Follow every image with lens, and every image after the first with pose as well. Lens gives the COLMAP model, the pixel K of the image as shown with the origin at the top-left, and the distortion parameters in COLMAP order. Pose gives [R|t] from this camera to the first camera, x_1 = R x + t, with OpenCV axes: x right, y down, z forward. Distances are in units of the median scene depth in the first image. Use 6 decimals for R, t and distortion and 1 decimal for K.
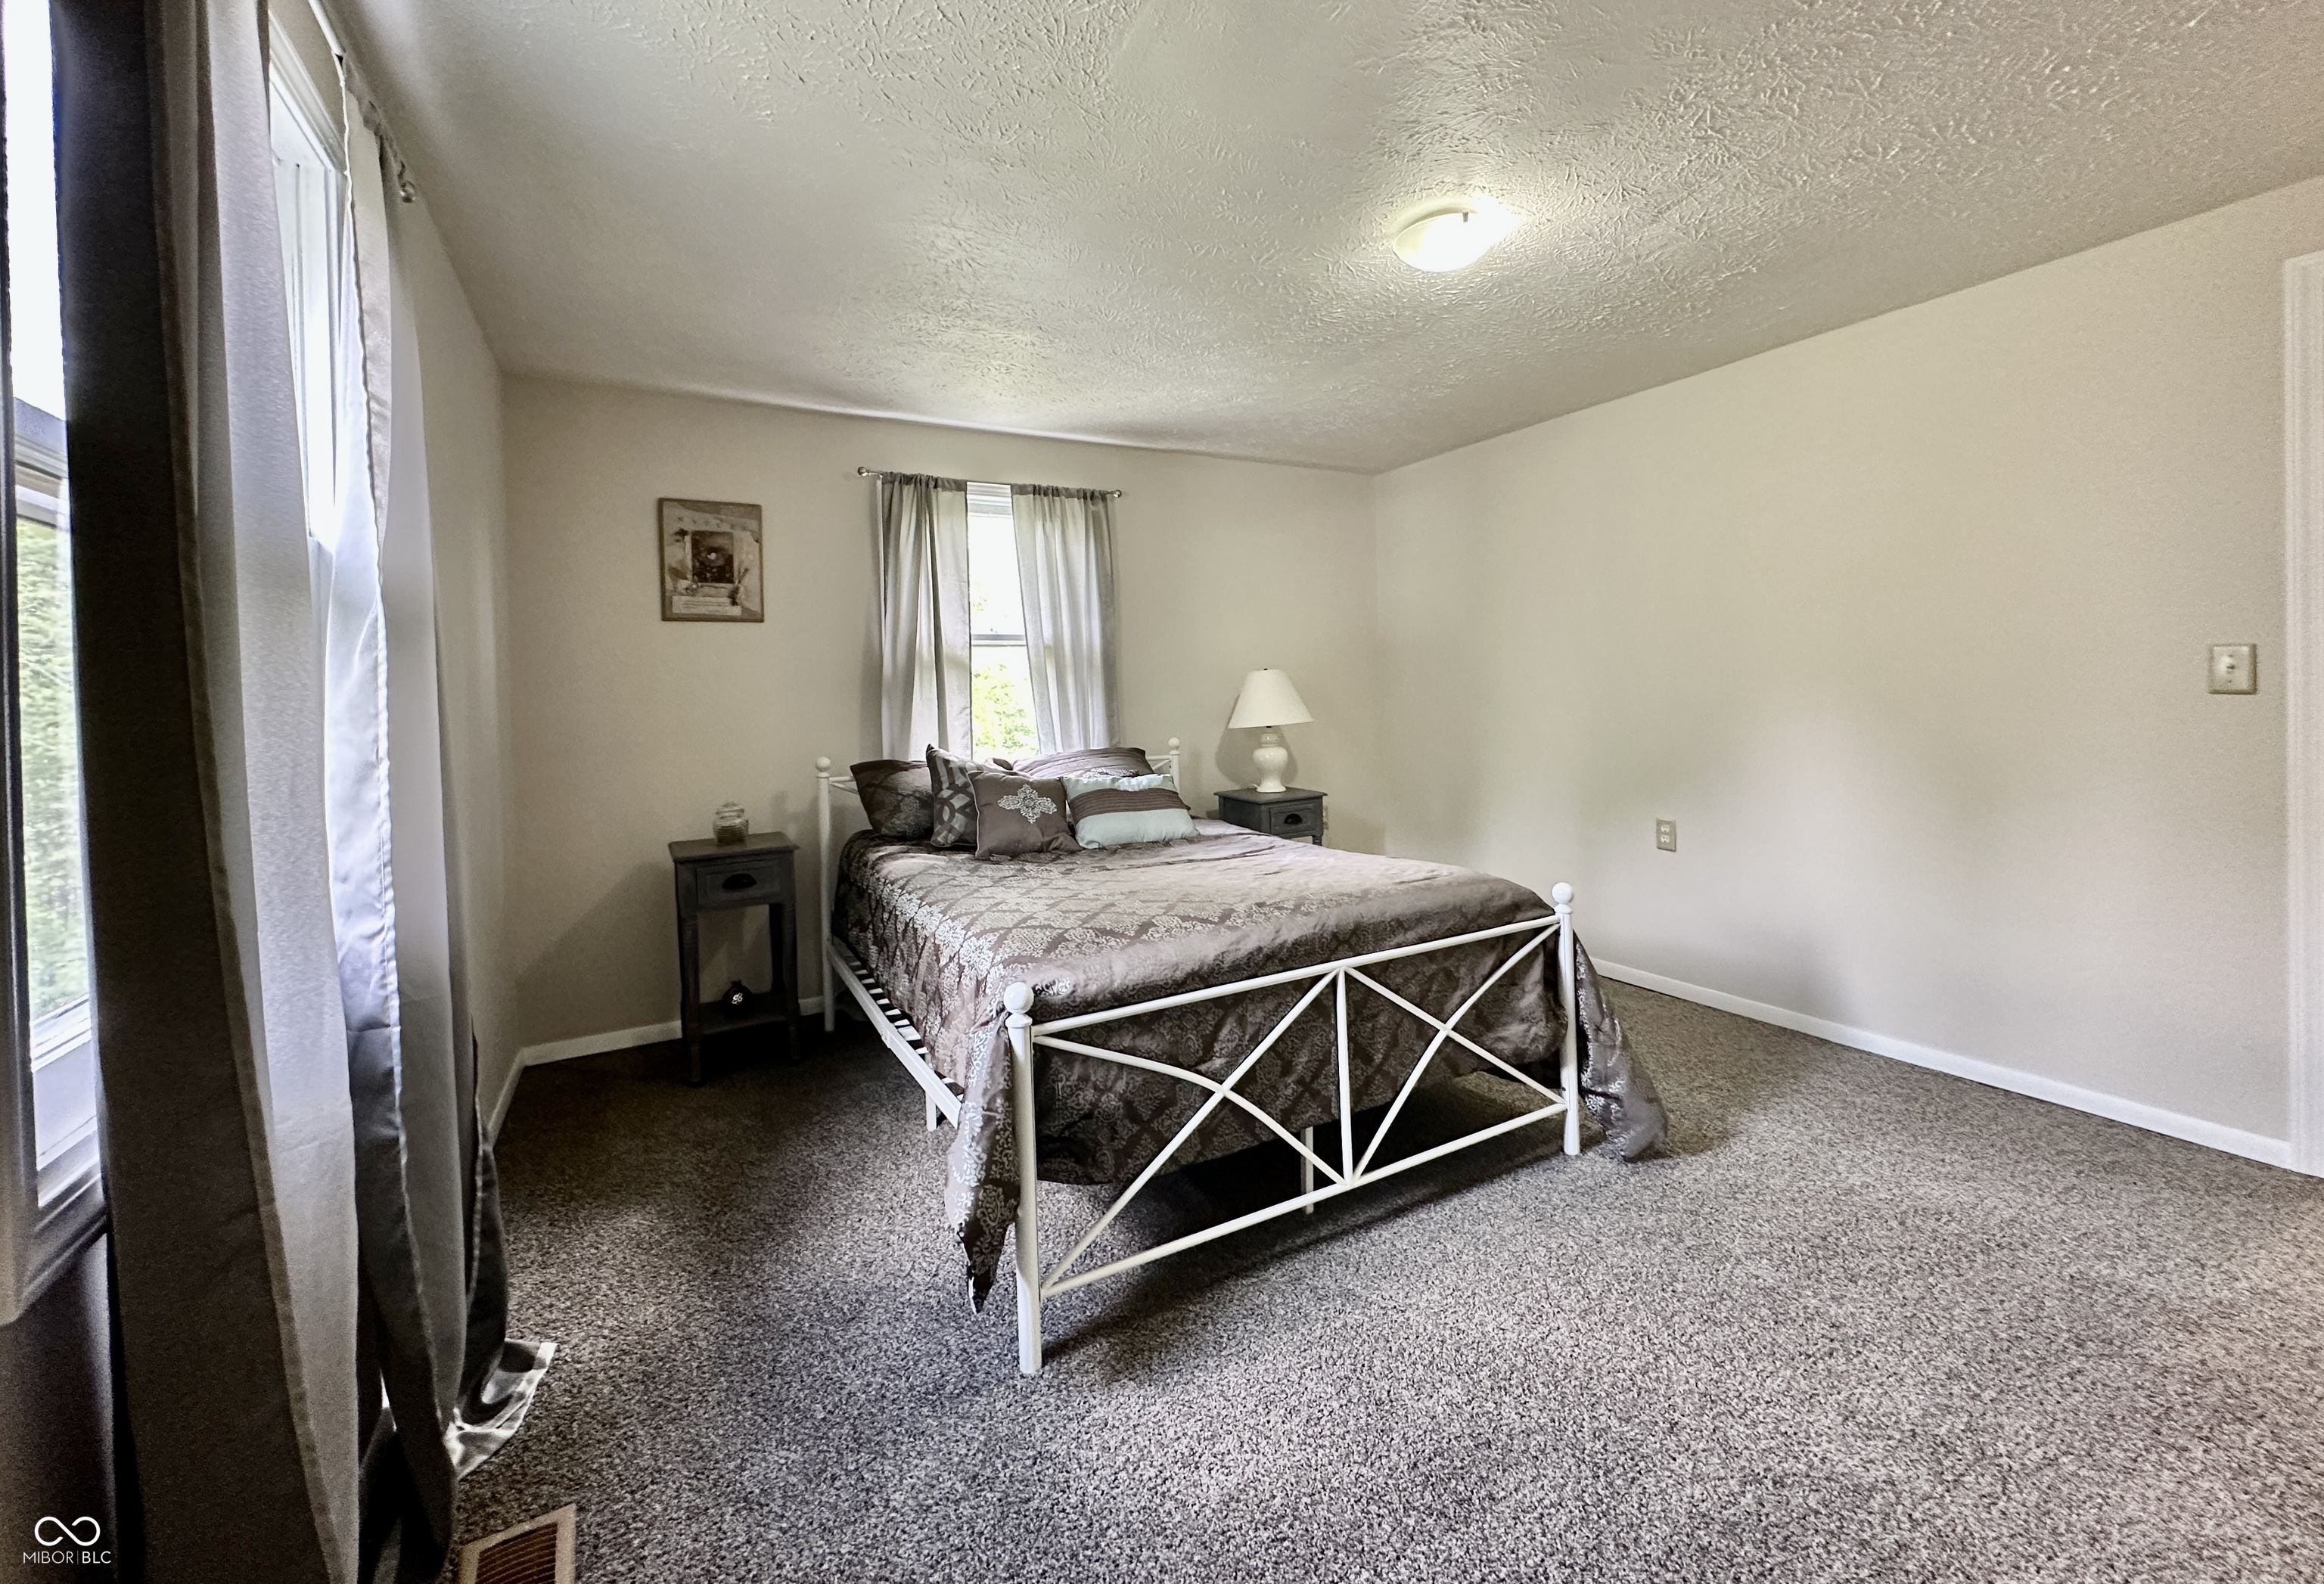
lens RADIAL K [[952.7, 0, 1171.7], [0, 952.7, 782.9], [0, 0, 1]] dist [-0.002664, -0.000059]
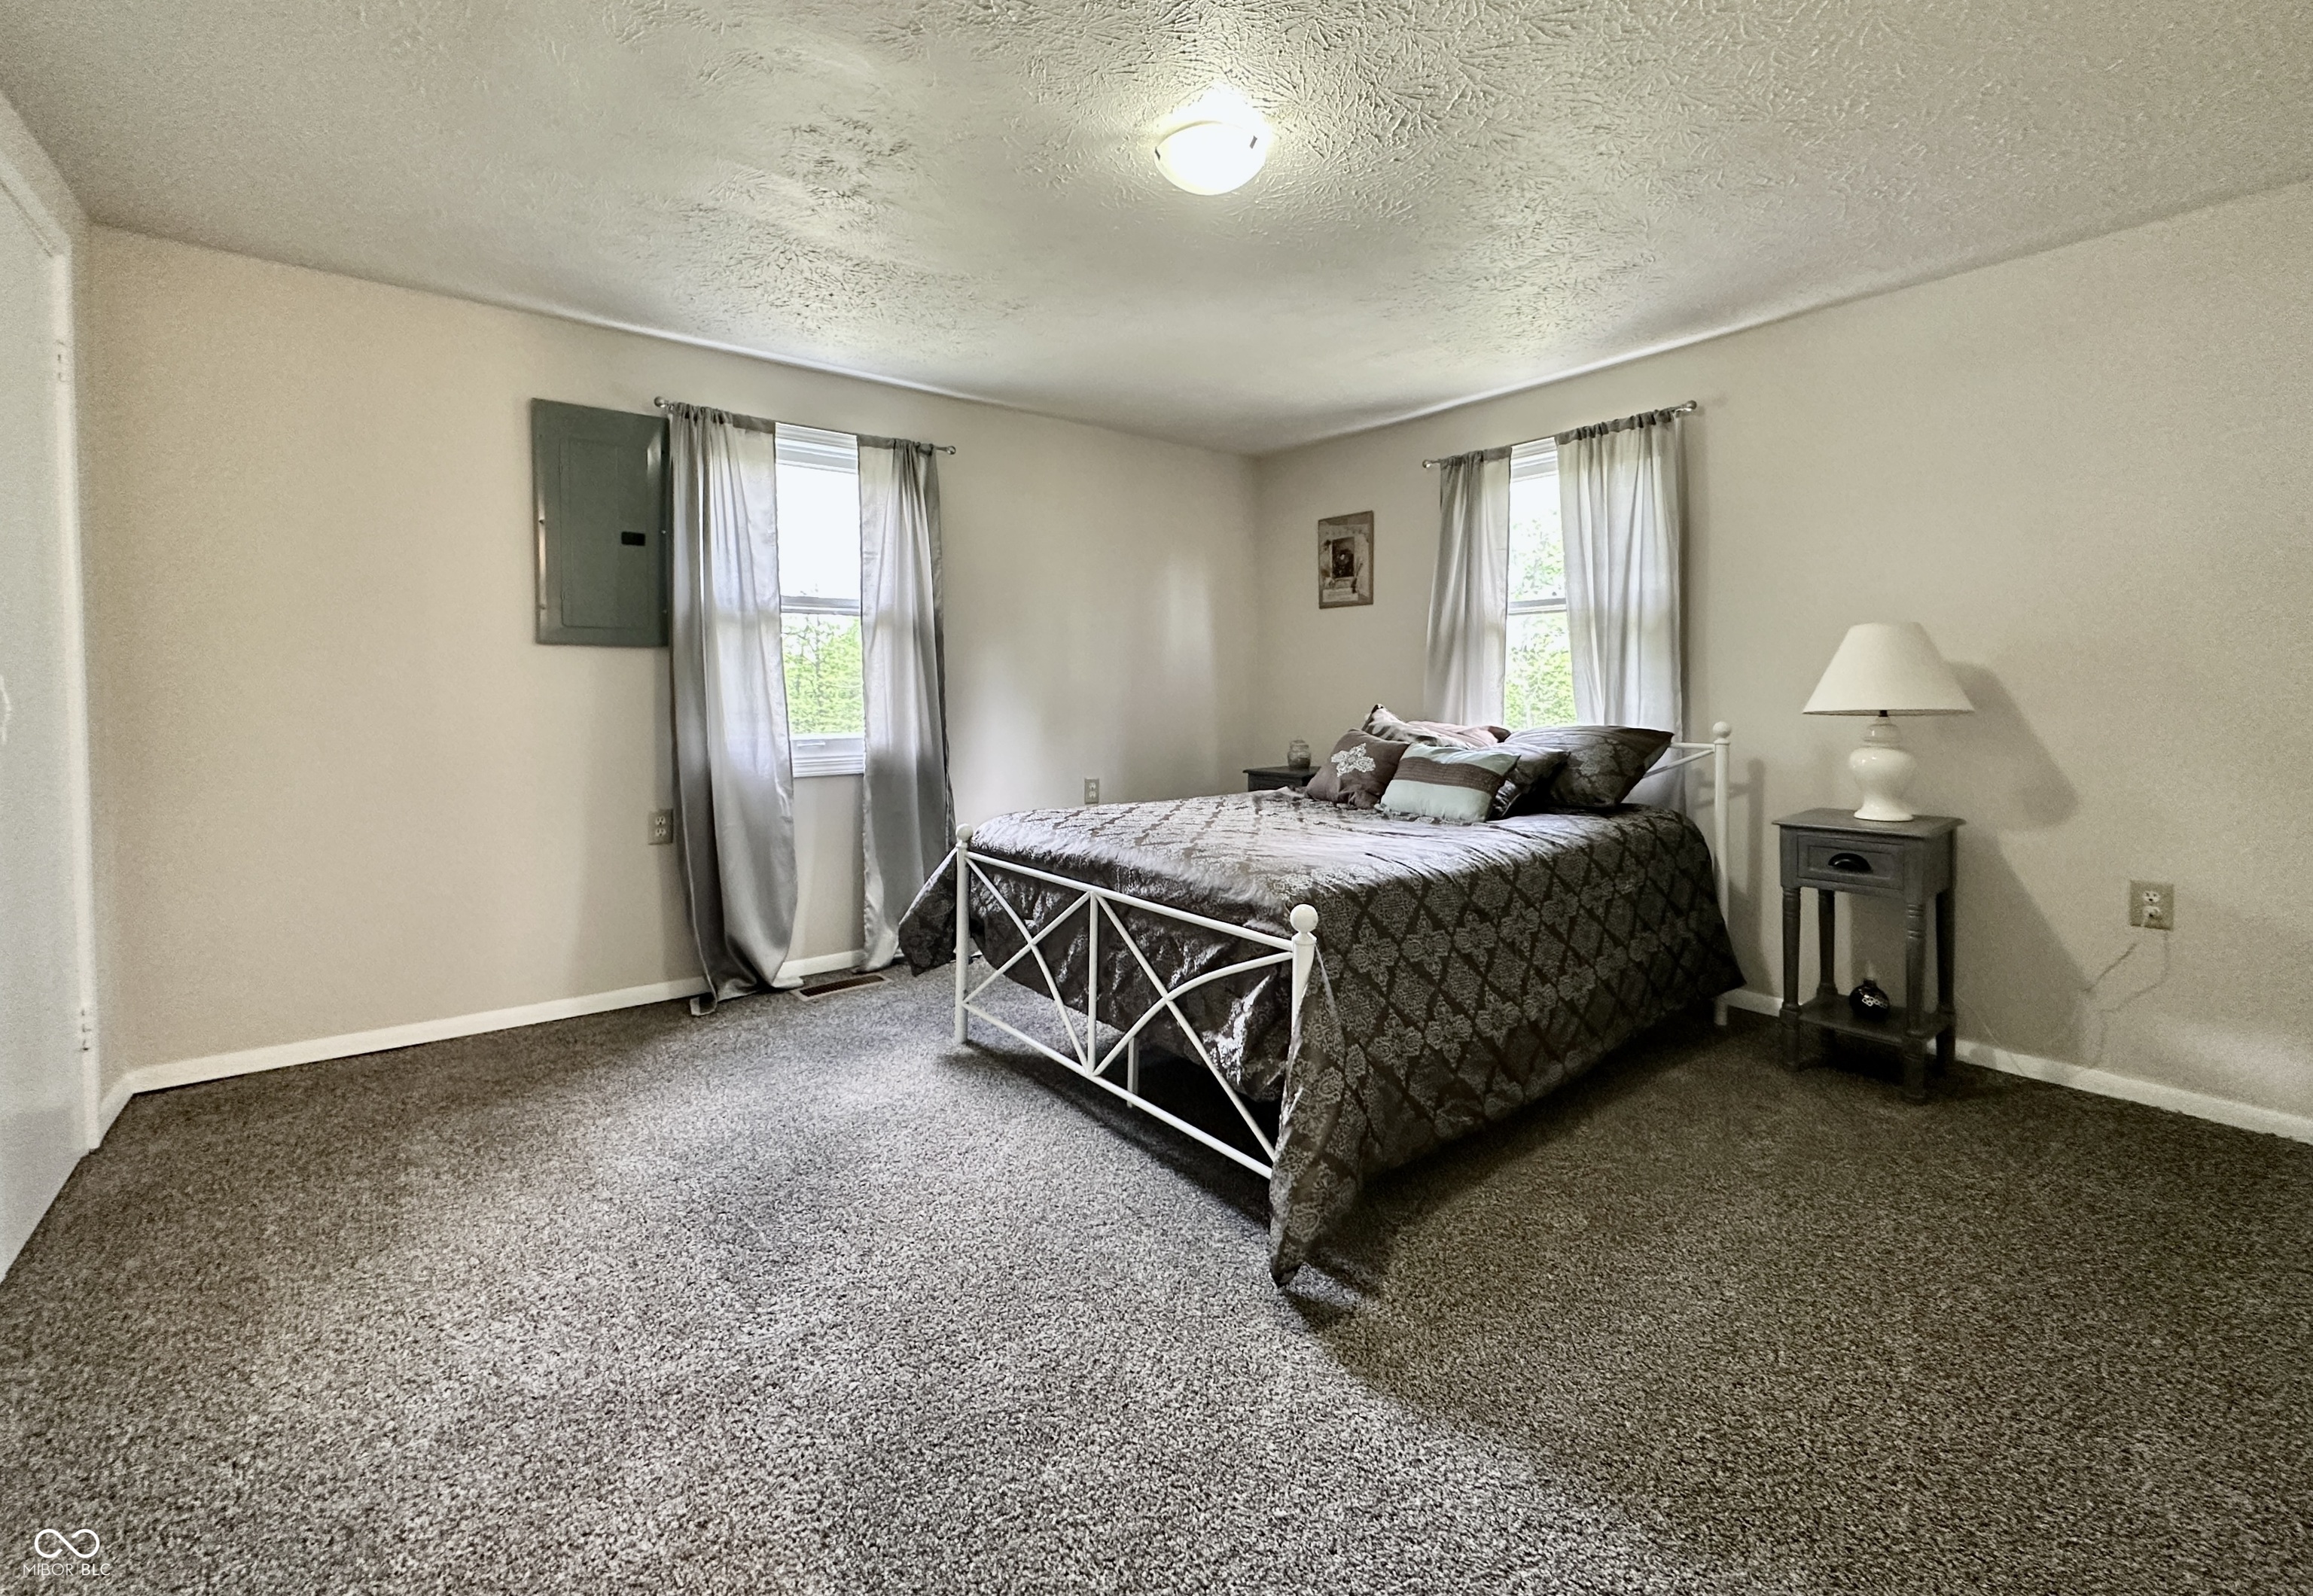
lens RADIAL K [[992.8, 0, 1162.3], [0, 992.8, 794.9], [0, 0, 1]] dist [0.001549, -0.000320]
pose [[0.128776, 0.131844, -0.982870, 1.163538], [-0.093562, 0.988317, 0.120316, -0.069068], [0.987250, 0.076466, 0.139607, 0.757168]]
